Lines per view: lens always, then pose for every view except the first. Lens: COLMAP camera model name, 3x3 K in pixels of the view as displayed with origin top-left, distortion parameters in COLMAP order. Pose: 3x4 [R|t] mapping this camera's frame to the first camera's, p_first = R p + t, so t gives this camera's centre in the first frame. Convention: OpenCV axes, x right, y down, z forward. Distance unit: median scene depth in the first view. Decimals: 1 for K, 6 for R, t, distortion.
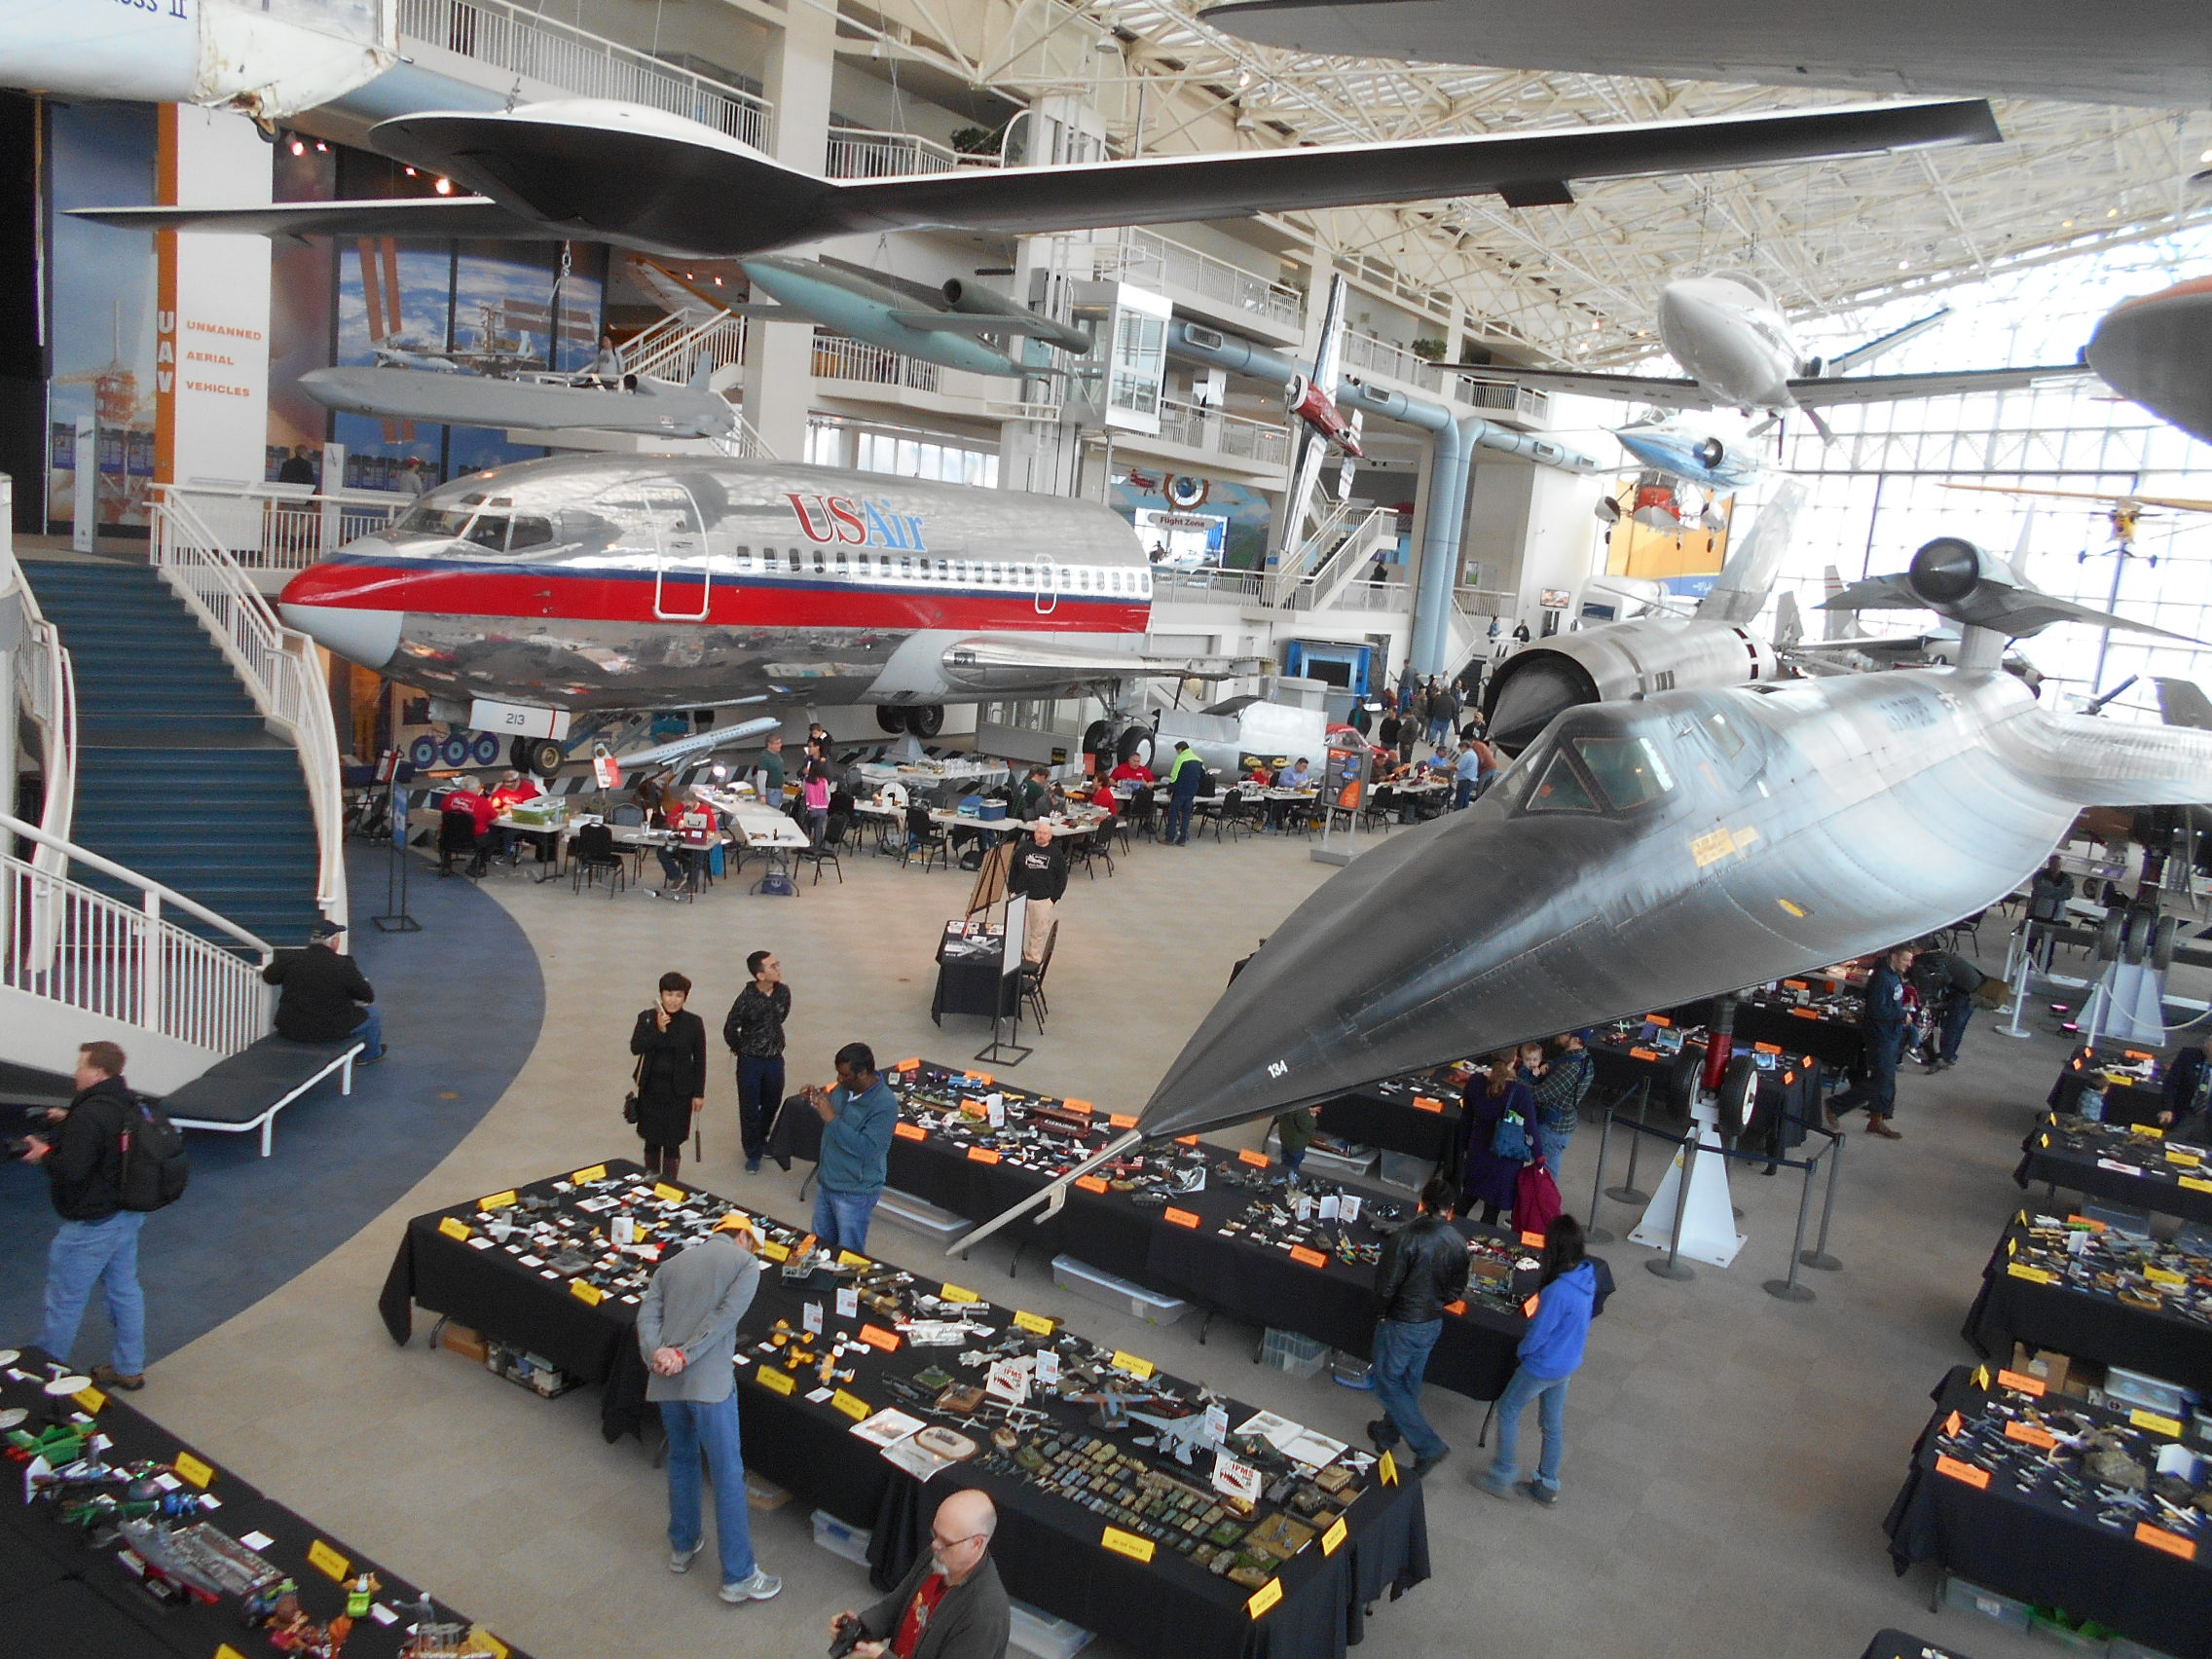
lens RADIAL K [[1791.0, 0, 1100.2], [0, 1791.0, 786.6], [0, 0, 1]] dist [-0.113207, 0.130510]
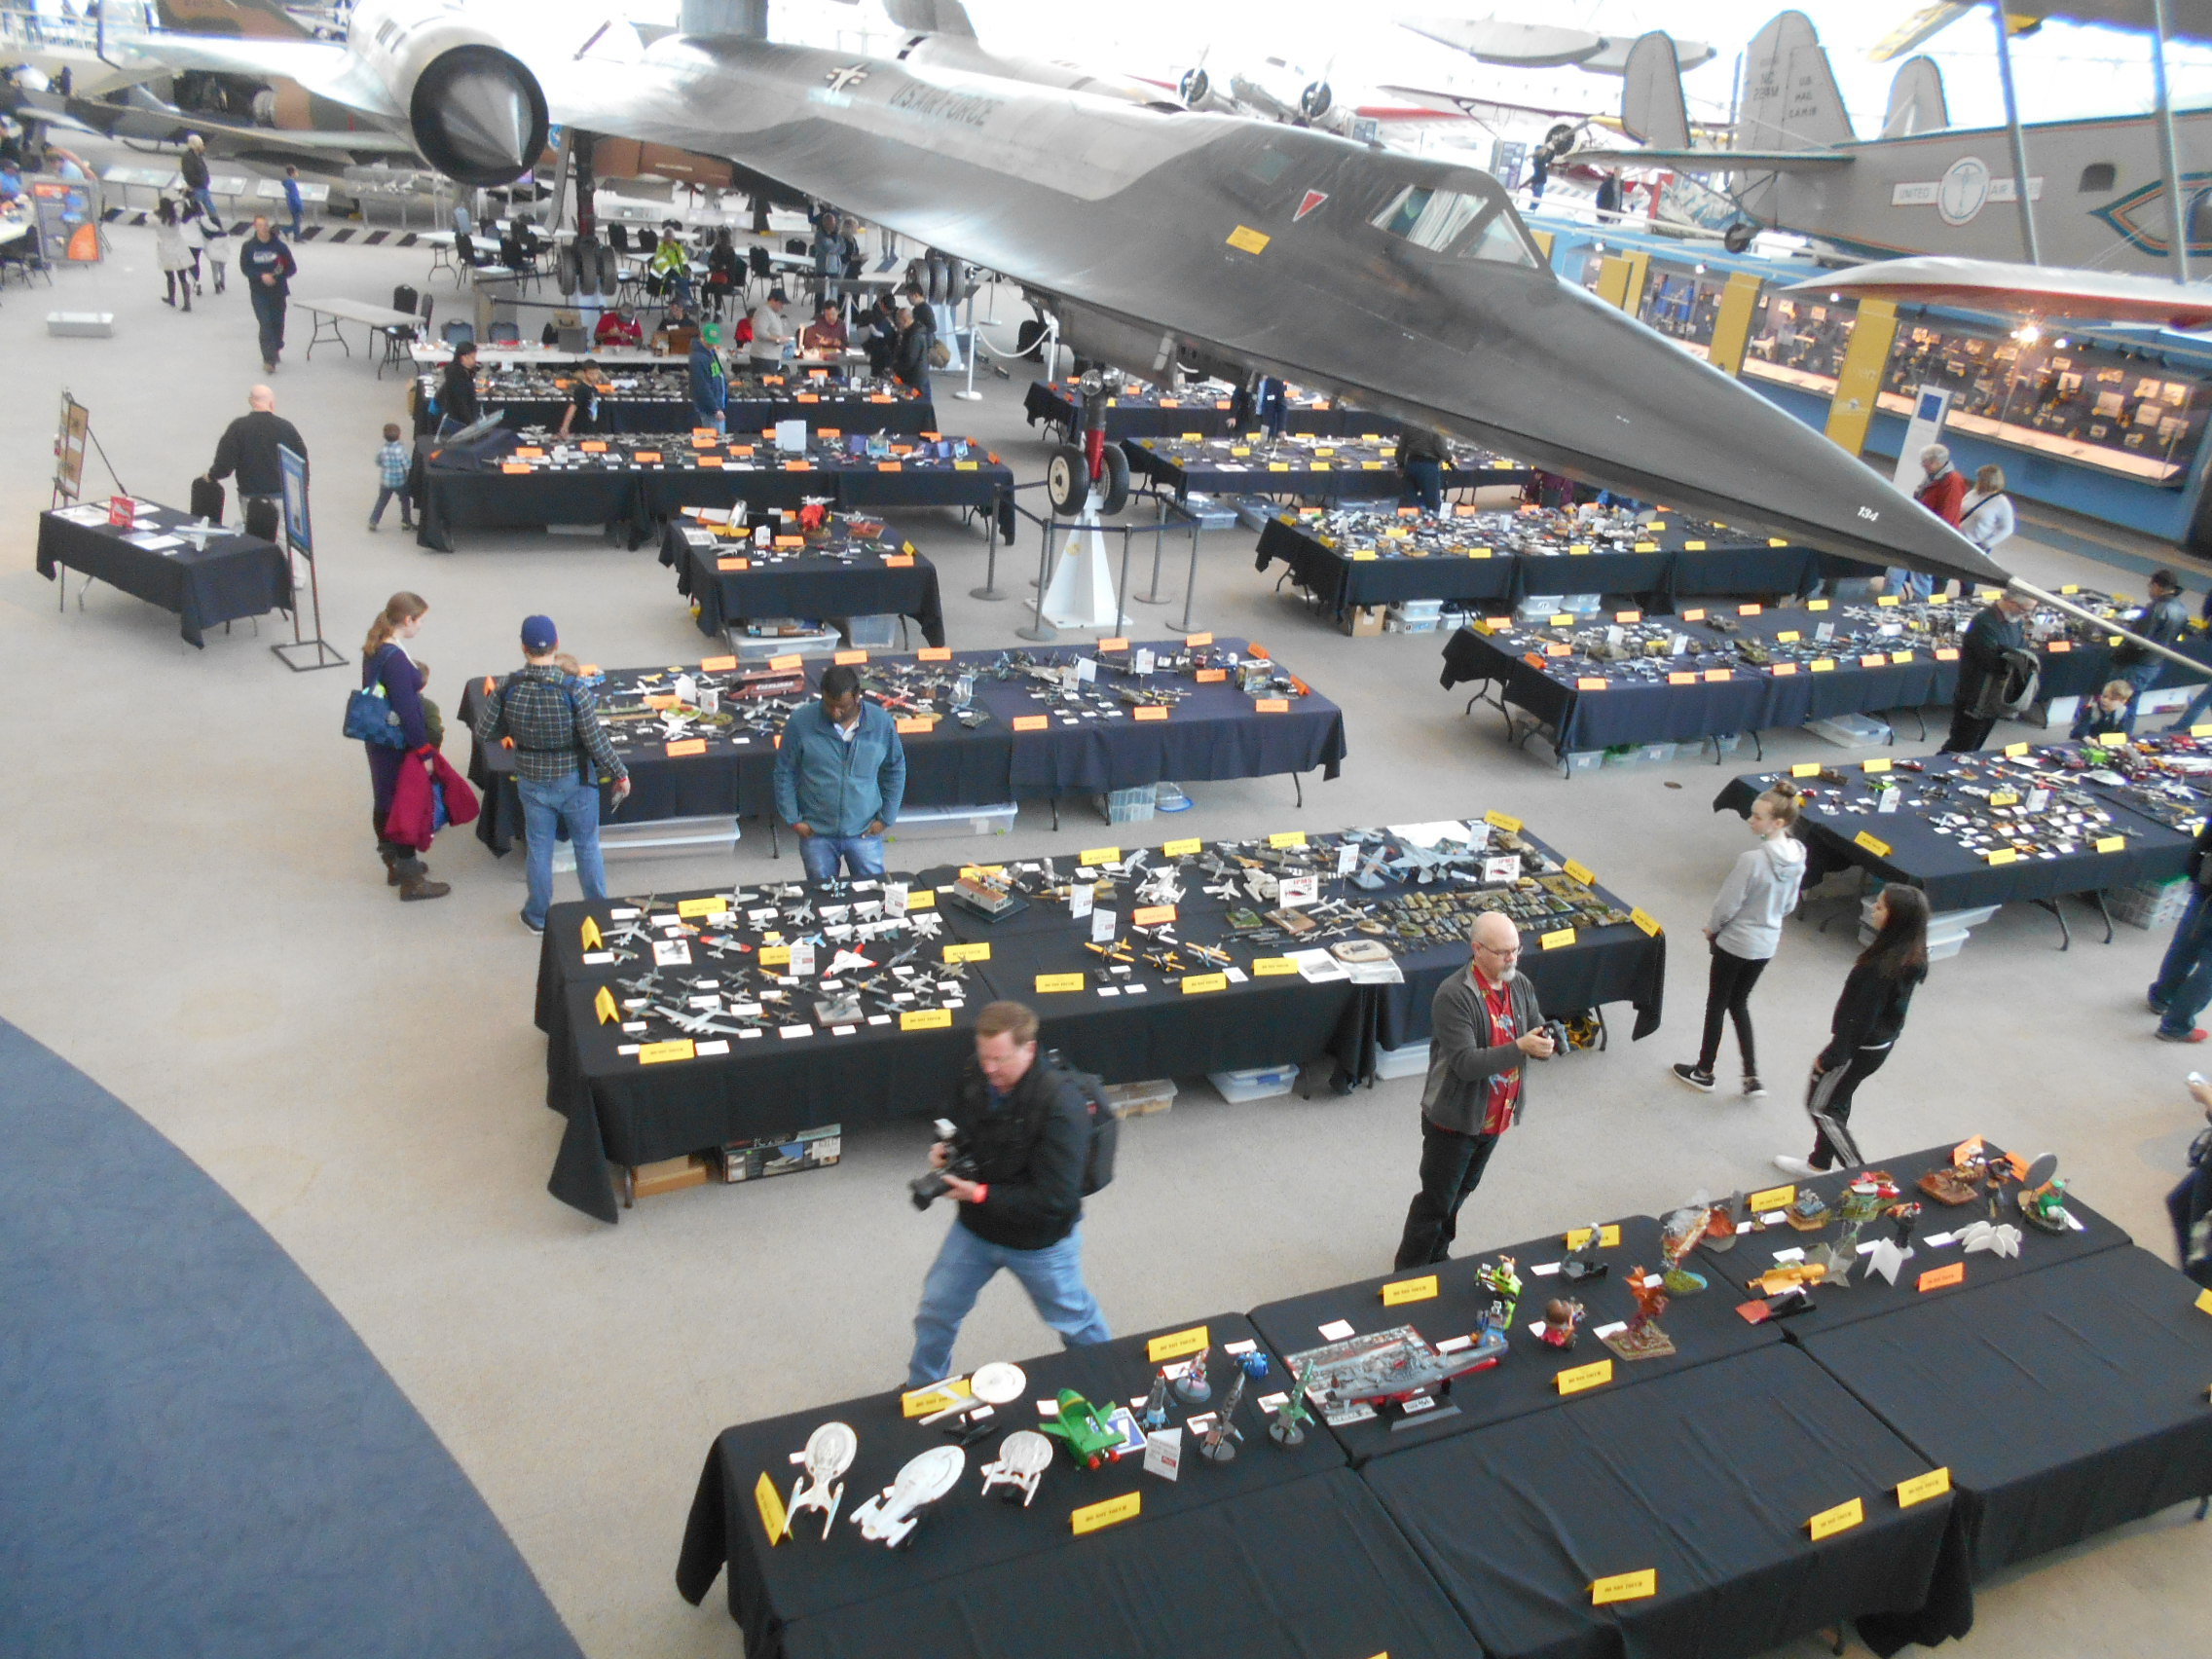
lens RADIAL K [[1791.0, 0, 1100.2], [0, 1791.0, 786.6], [0, 0, 1]] dist [-0.113207, 0.130510]
pose [[0.540695, -0.362846, 0.758941, -0.824406], [0.062314, 0.916990, 0.394014, -0.145136], [-0.838907, -0.165749, 0.518423, 0.480511]]
